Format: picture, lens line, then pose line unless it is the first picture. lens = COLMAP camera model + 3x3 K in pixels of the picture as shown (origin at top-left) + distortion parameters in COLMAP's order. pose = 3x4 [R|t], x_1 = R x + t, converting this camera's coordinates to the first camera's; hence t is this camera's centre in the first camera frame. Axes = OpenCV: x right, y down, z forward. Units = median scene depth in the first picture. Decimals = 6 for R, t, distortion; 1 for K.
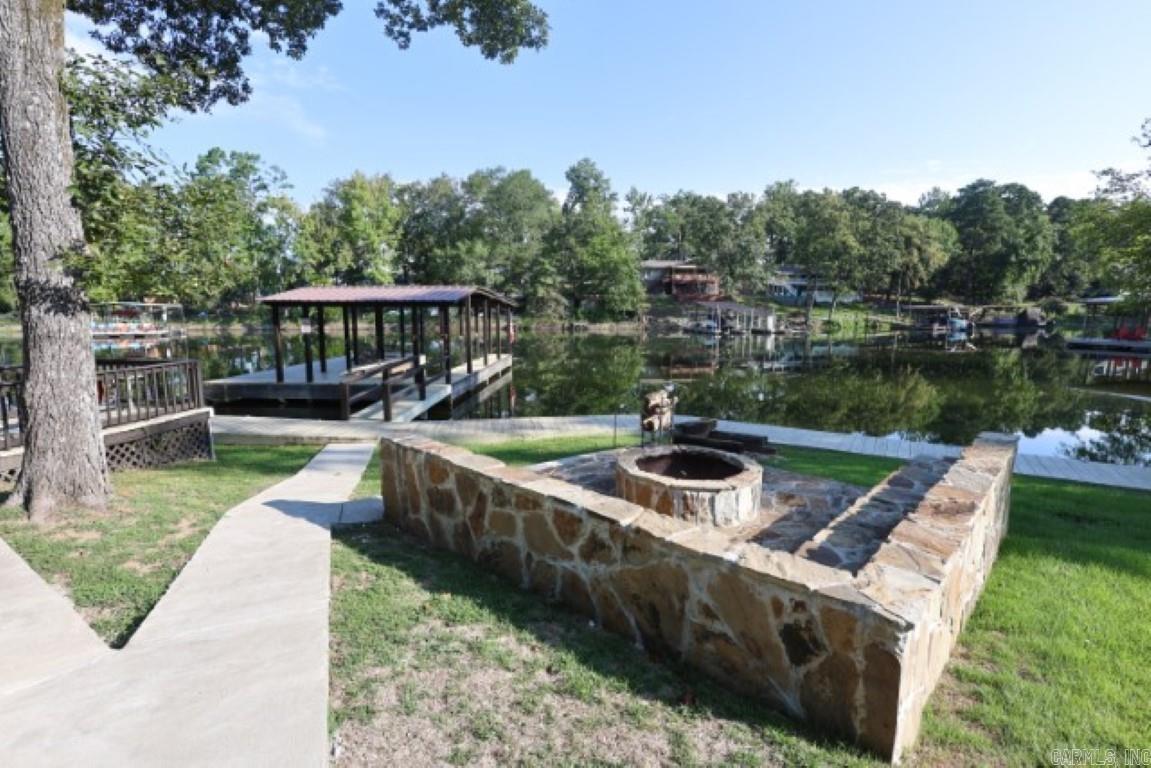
lens RADIAL K [[532.8, 0, 572.1], [0, 532.8, 382.8], [0, 0, 1]] dist [-0.000229, 0.000650]
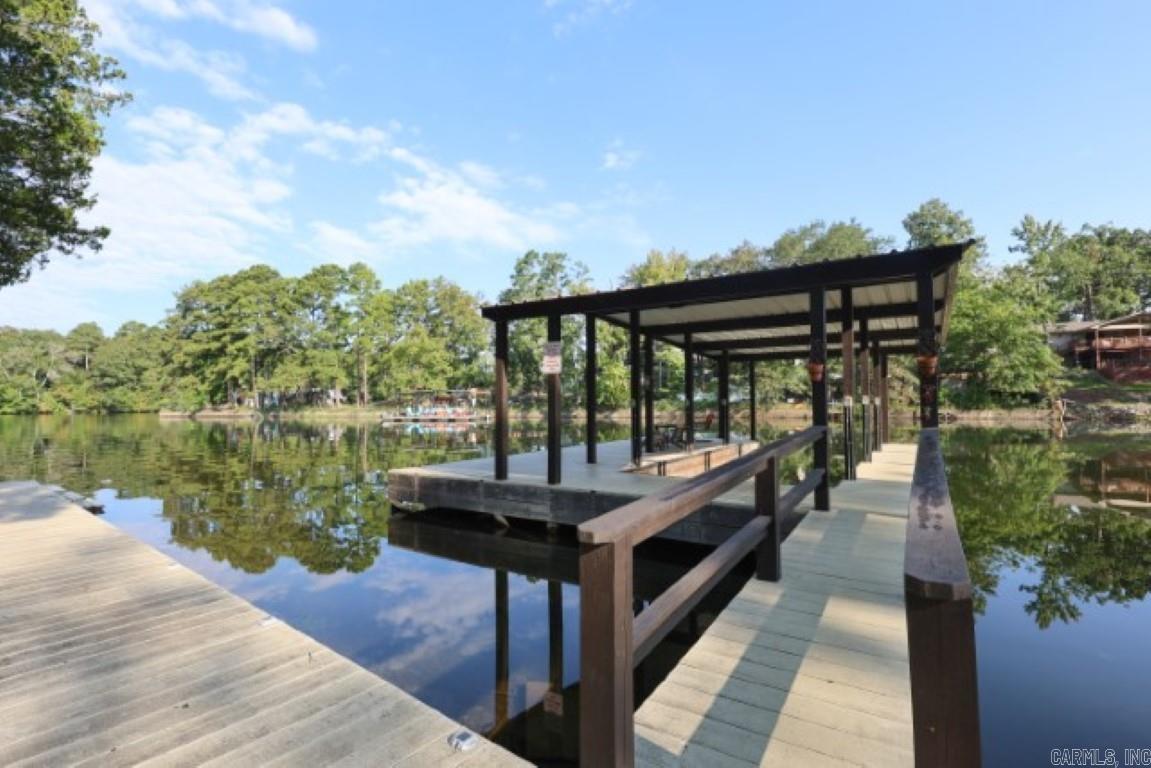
lens RADIAL K [[543.8, 0, 572.9], [0, 543.8, 382.6], [0, 0, 1]] dist [0.000750, -0.000219]
pose [[0.870229, -0.025492, -0.491987, -0.055943], [-0.061131, 0.985354, -0.159186, -0.003459], [0.488839, 0.168604, 0.855926, 0.136997]]
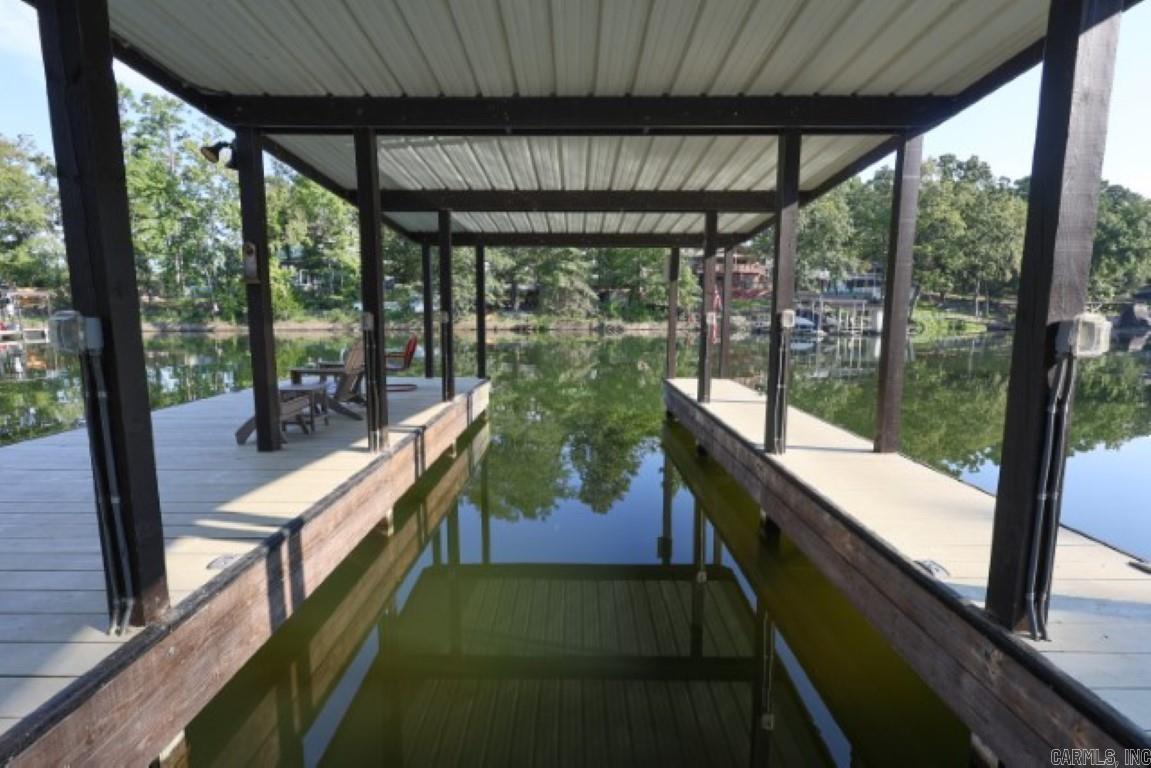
lens RADIAL K [[534.7, 0, 575.5], [0, 534.7, 384.0], [0, 0, 1]] dist [-0.002913, -0.000379]
pose [[0.998097, -0.006591, 0.061303, -0.086541], [0.007007, 0.999954, -0.006571, -0.017795], [-0.061257, 0.006988, 0.998098, 0.231621]]
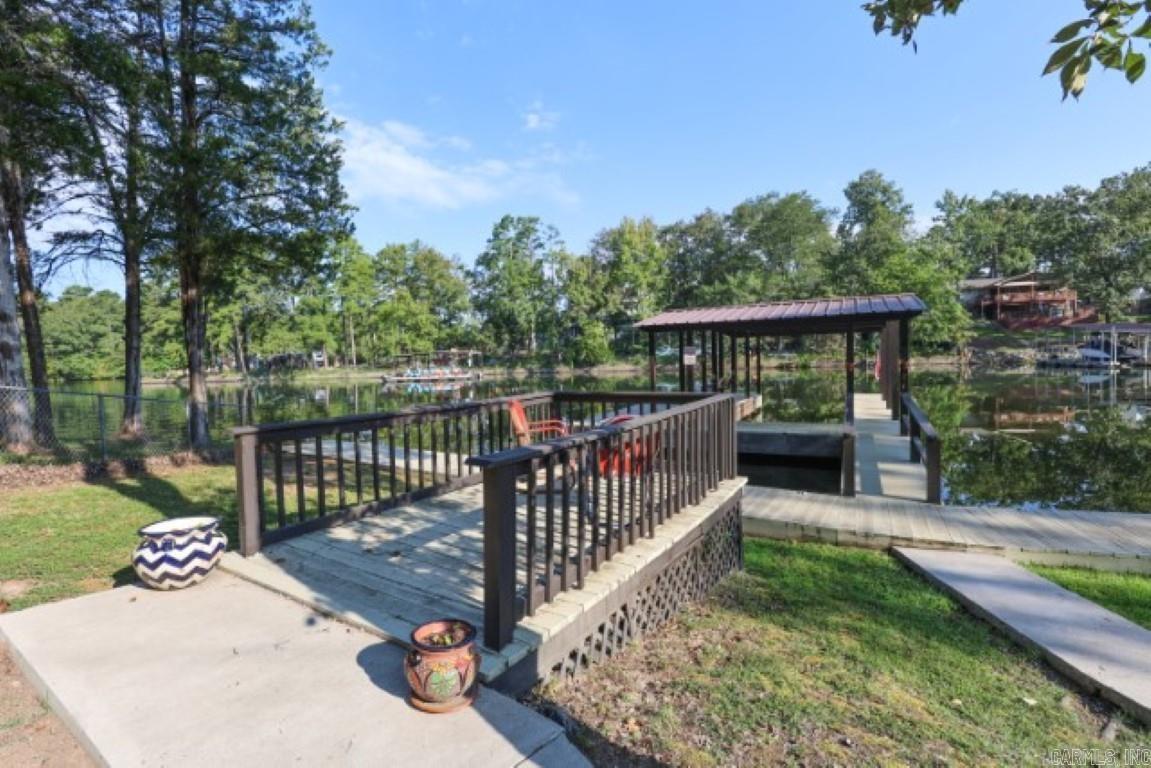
lens RADIAL K [[532.8, 0, 572.1], [0, 532.8, 382.8], [0, 0, 1]] dist [-0.000229, 0.000650]
pose [[0.910979, -0.009429, -0.412346, -0.073476], [-0.023154, 0.996993, -0.073951, -0.001408], [0.411803, 0.076916, 0.908021, 0.046452]]
